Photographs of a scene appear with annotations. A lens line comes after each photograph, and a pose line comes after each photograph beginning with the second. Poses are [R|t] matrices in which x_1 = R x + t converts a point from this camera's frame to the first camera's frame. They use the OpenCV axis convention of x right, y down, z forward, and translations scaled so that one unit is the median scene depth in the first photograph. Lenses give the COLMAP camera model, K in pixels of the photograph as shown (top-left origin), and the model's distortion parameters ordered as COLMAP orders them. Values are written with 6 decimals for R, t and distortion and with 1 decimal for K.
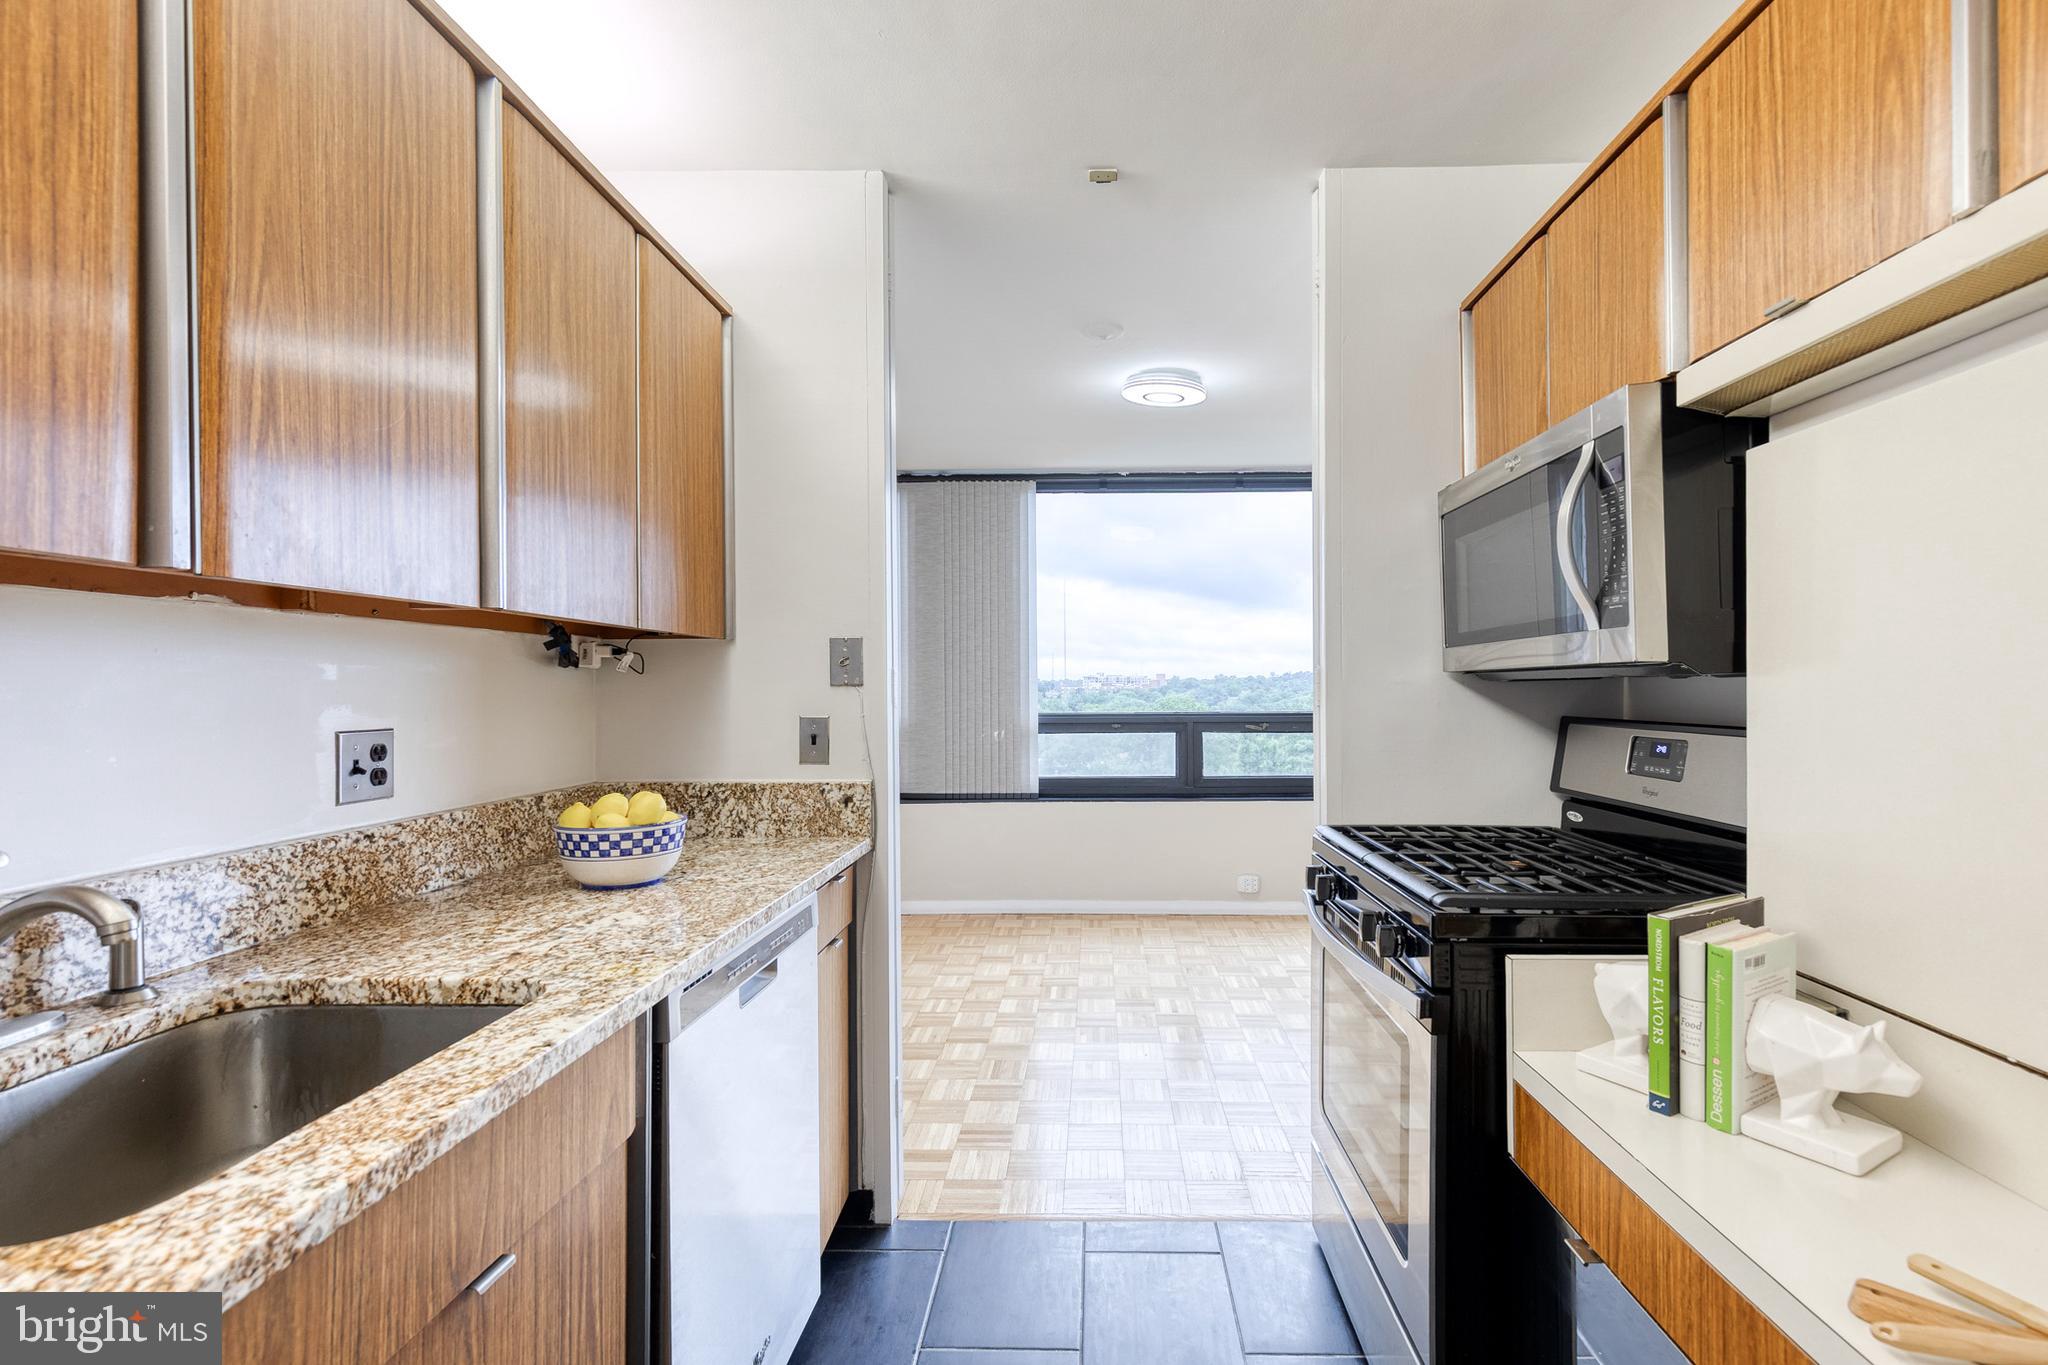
lens RADIAL K [[952.7, 0, 1089.8], [0, 952.7, 676.5], [0, 0, 1]] dist [0.009059, -0.000368]
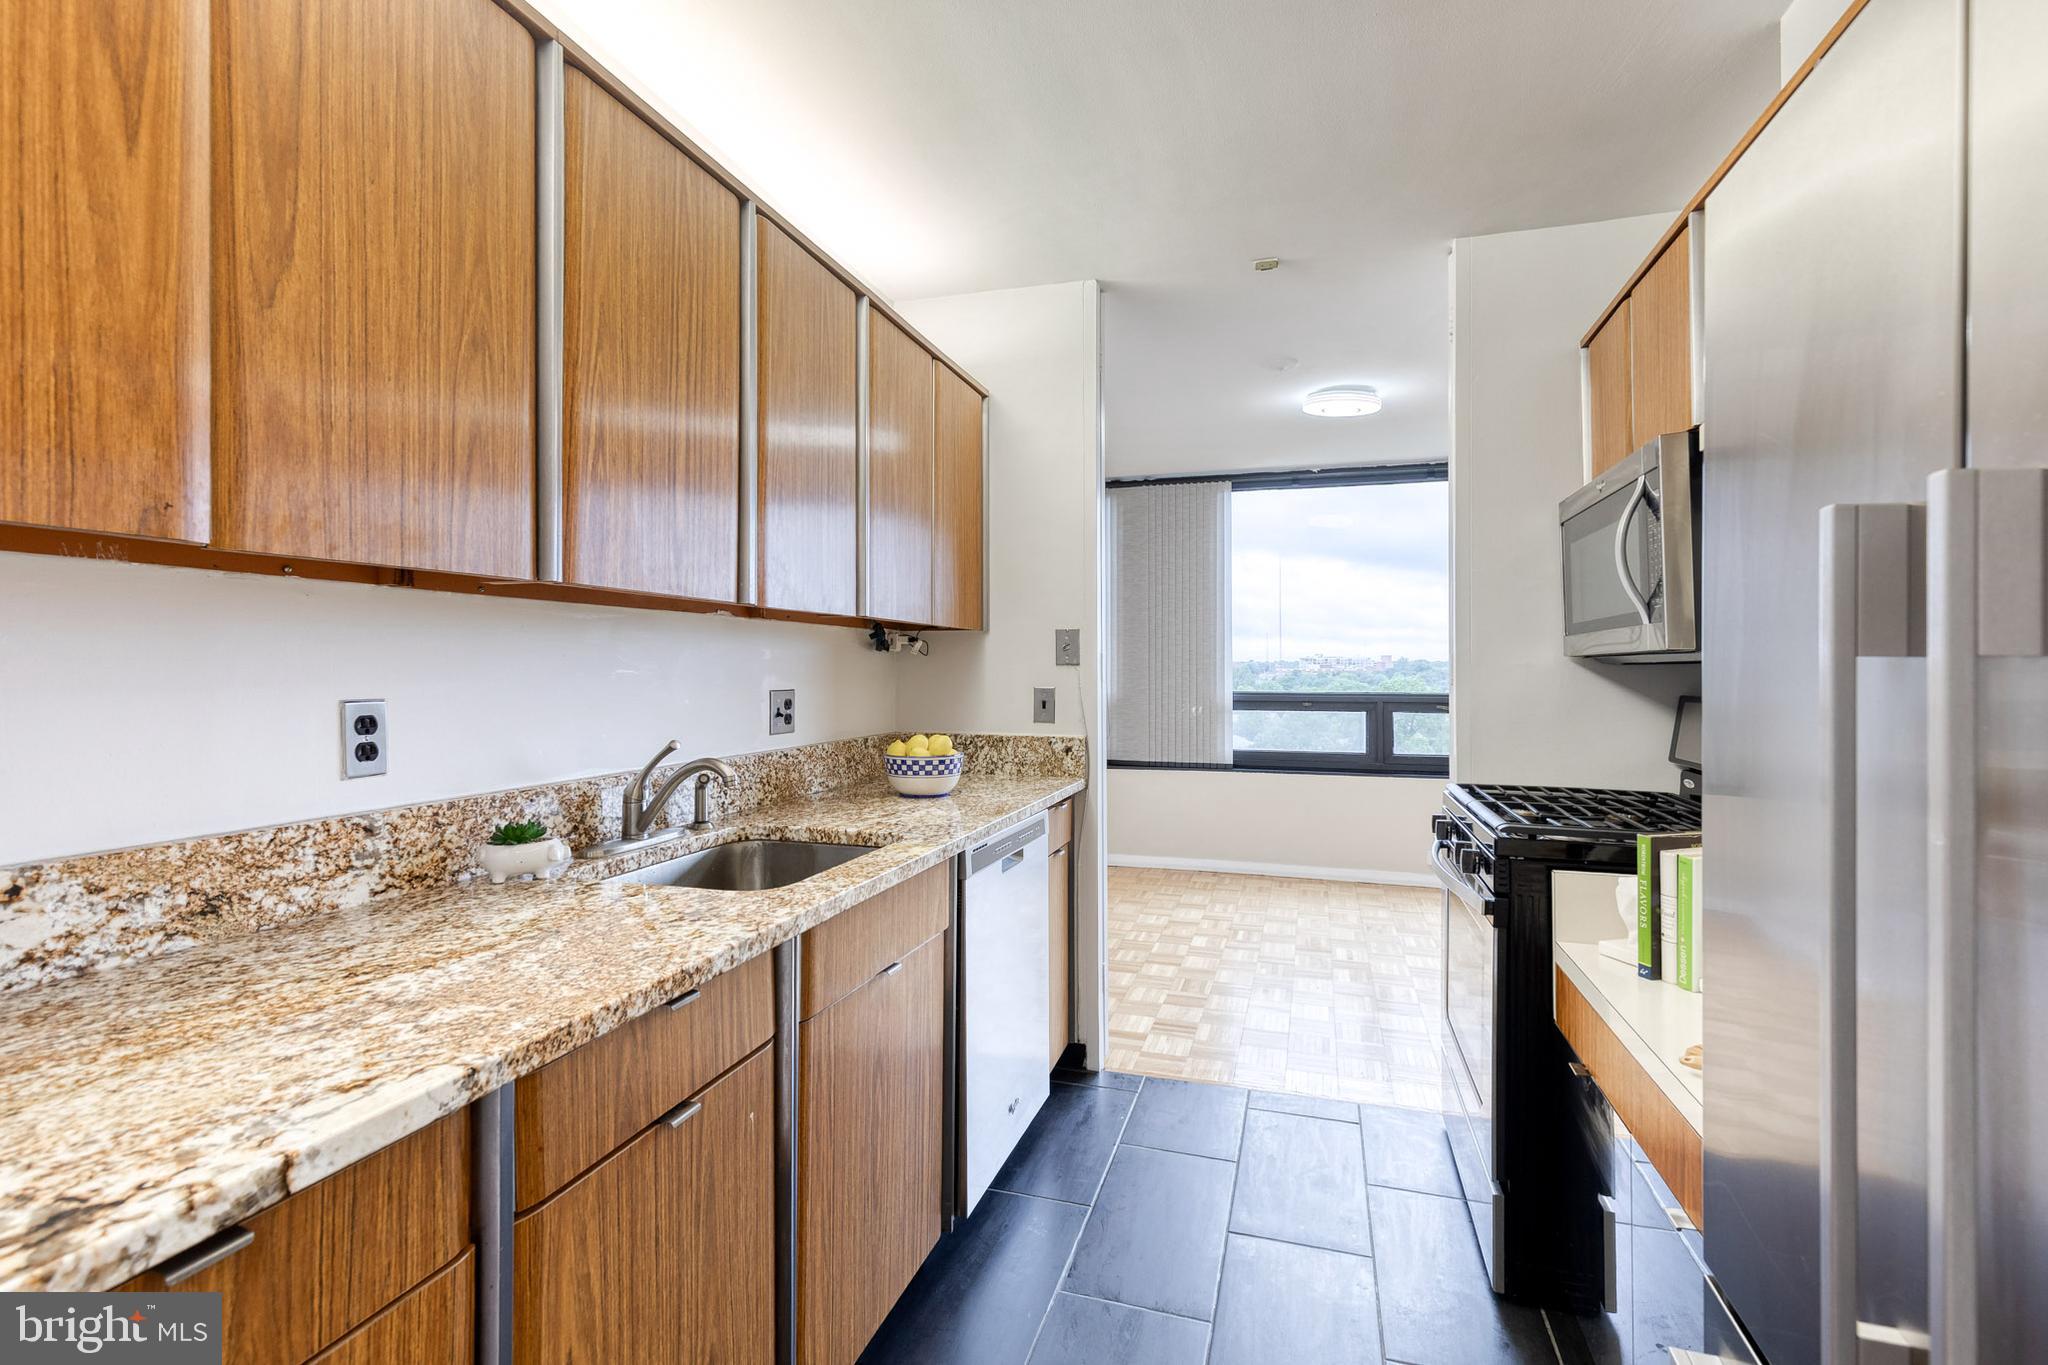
lens RADIAL K [[947.6, 0, 1027.0], [0, 947.6, 658.3], [0, 0, 1]] dist [0.008020, -0.000901]
pose [[0.959242, 0.004449, -0.282551, 0.067740], [-0.004203, 0.999990, 0.001476, -0.001344], [0.282555, -0.000228, 0.959251, -0.300064]]
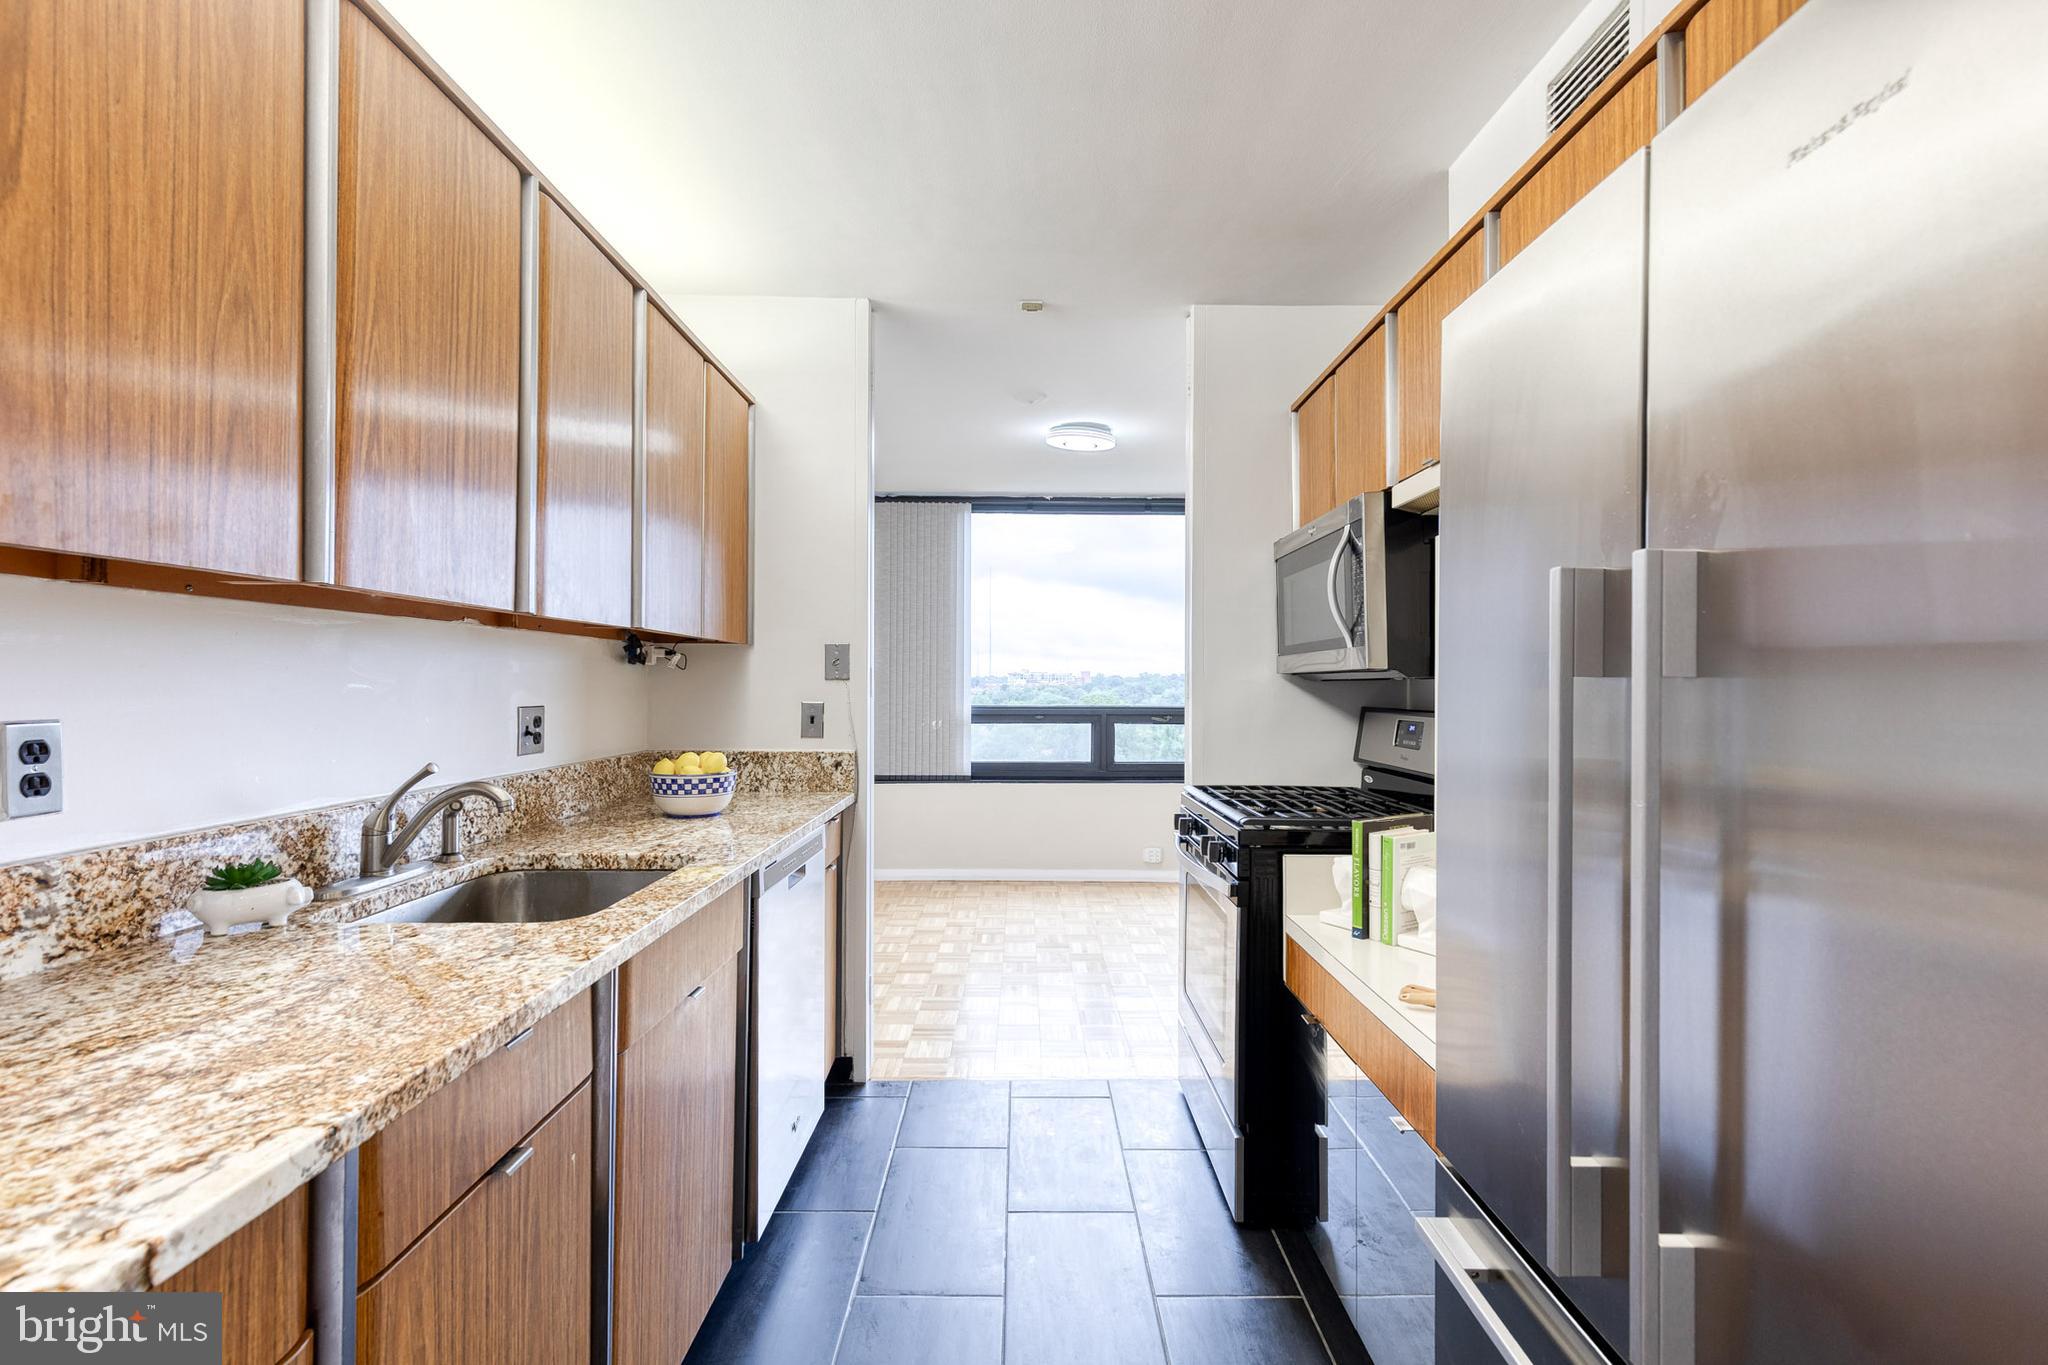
lens RADIAL K [[946.0, 0, 1038.3], [0, 946.0, 672.9], [0, 0, 1]] dist [0.009160, -0.000592]
pose [[0.999651, 0.009553, 0.024616, -0.004954], [-0.009536, 0.999954, -0.000803, -0.001478], [-0.024623, 0.000568, 0.999697, -0.345033]]
